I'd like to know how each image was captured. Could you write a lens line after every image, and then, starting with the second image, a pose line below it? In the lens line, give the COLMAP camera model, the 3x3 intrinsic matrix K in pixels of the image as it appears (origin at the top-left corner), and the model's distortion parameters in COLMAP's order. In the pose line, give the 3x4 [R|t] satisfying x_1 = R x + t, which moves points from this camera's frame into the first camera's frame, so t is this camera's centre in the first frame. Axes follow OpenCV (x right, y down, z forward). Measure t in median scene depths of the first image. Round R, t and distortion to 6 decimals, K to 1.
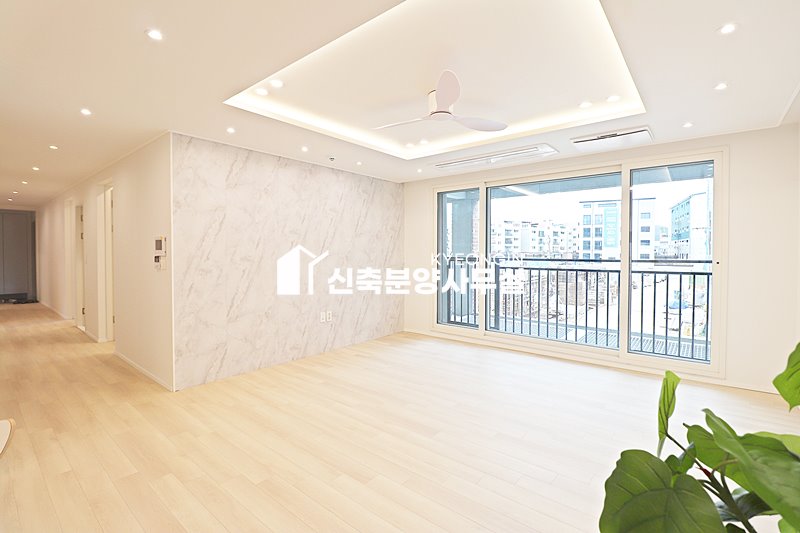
lens RADIAL K [[370.5, 0, 398.9], [0, 370.5, 258.7], [0, 0, 1]] dist [-0.021354, -0.000778]
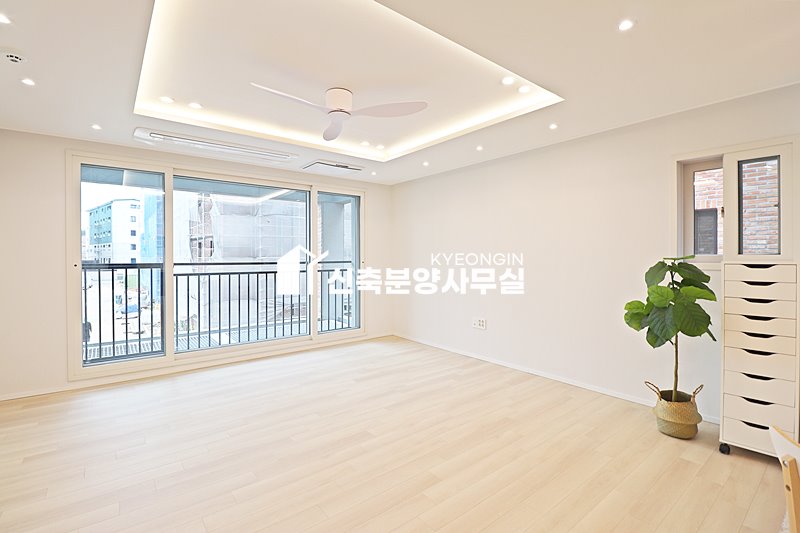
lens RADIAL K [[370.5, 0, 398.6], [0, 370.5, 263.7], [0, 0, 1]] dist [-0.021354, -0.000778]
pose [[0.193280, -0.020316, 0.980933, -0.408049], [0.019200, 0.999672, 0.016921, -0.004756], [-0.980956, 0.015564, 0.193606, 0.333199]]
